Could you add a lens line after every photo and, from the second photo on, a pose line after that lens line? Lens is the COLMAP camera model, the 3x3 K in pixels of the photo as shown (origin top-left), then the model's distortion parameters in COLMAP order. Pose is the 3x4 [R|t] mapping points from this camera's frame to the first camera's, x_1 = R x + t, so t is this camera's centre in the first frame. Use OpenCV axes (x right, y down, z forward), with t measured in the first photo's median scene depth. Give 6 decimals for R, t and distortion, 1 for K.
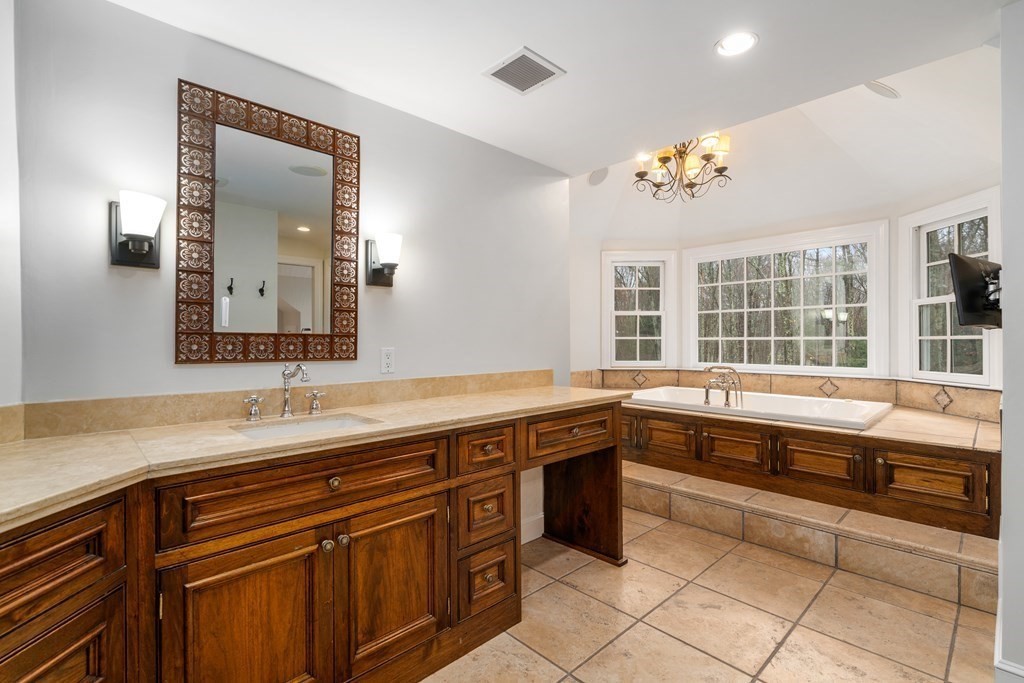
lens RADIAL K [[471.5, 0, 507.3], [0, 471.5, 338.8], [0, 0, 1]] dist [-0.003950, 0.001387]
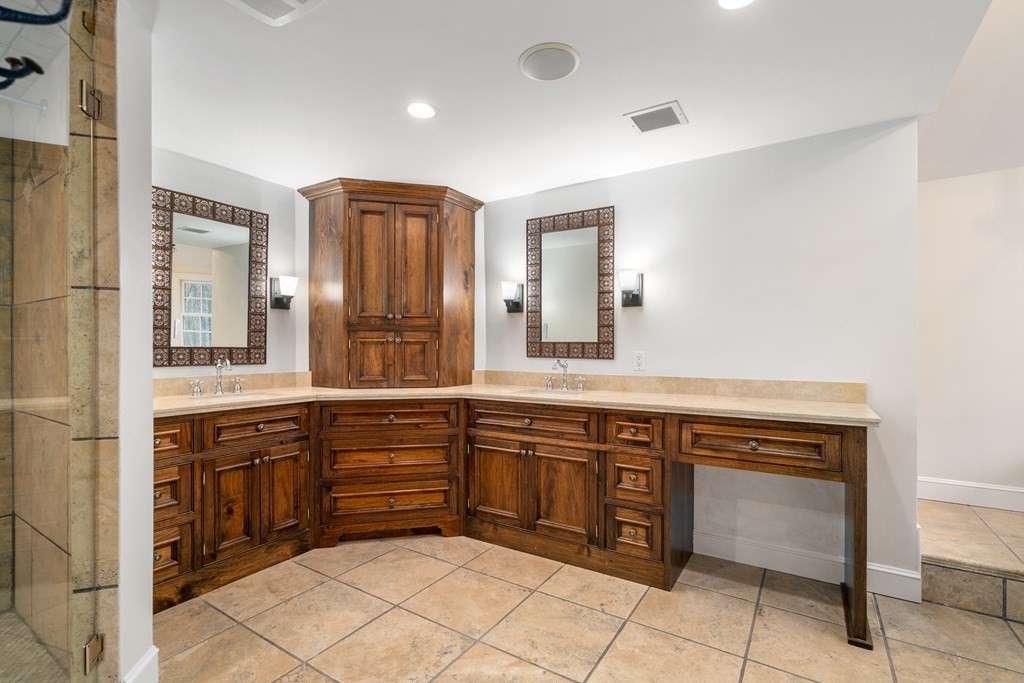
lens RADIAL K [[471.5, 0, 504.4], [0, 471.5, 344.2], [0, 0, 1]] dist [-0.003950, 0.001387]
pose [[0.229340, -0.002762, -0.973342, 1.149893], [0.000452, 0.999996, -0.002732, 0.001724], [0.973346, 0.000187, 0.229341, 0.378533]]
